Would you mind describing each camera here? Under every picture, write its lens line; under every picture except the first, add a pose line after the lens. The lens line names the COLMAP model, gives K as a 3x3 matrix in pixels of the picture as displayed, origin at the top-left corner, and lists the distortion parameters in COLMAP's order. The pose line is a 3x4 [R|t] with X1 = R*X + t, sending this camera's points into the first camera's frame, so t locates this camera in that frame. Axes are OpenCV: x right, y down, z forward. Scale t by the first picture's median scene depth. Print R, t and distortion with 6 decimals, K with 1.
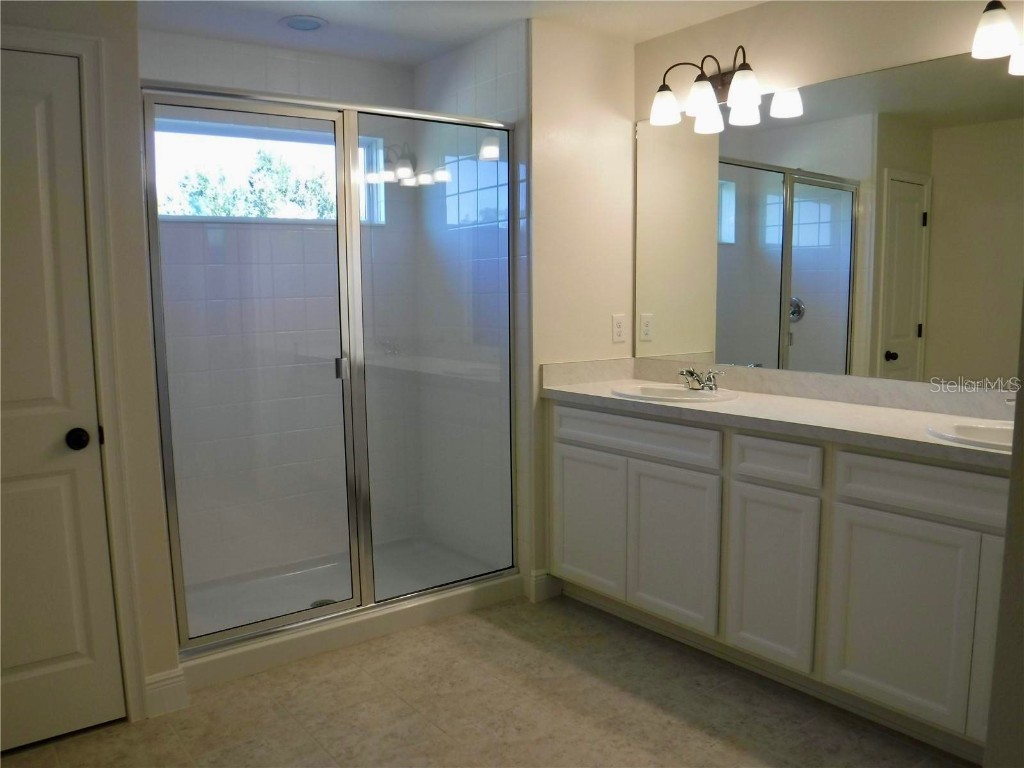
lens RADIAL K [[835.9, 0, 510.2], [0, 835.9, 381.1], [0, 0, 1]] dist [-0.114556, 0.044437]
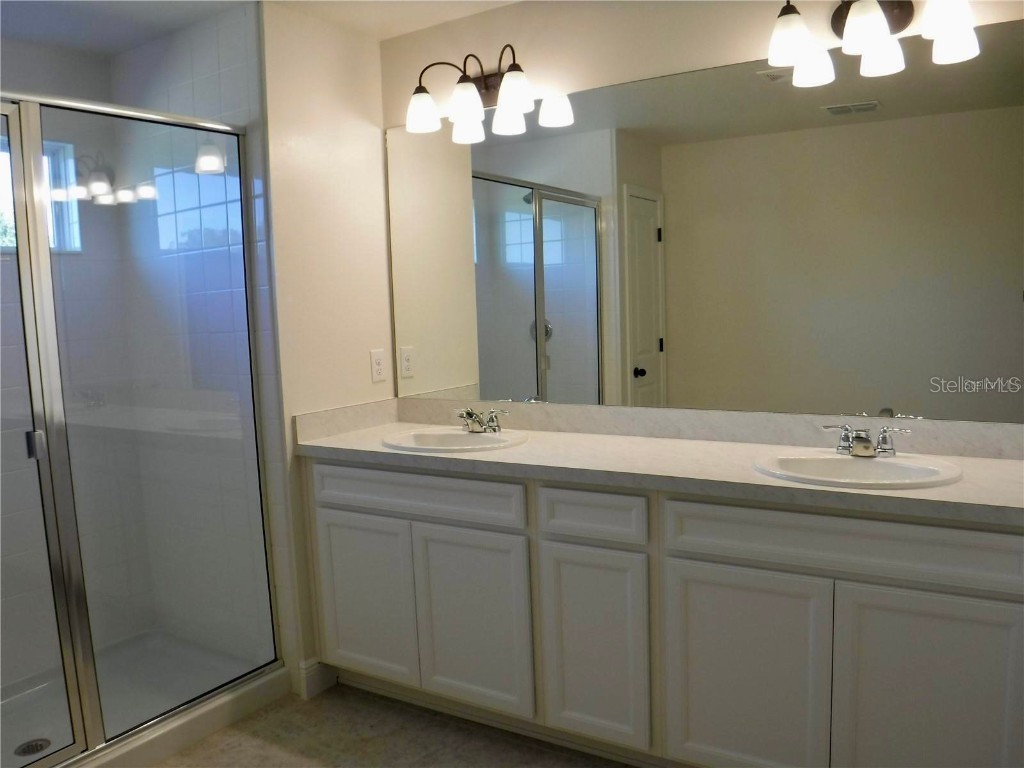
lens RADIAL K [[835.9, 0, 509.1], [0, 835.9, 385.0], [0, 0, 1]] dist [-0.114556, 0.044437]
pose [[0.941461, -0.061736, 0.331421, -0.033165], [0.067658, 0.997688, -0.006347, -0.031006], [-0.330263, 0.028398, 0.943462, 0.147319]]
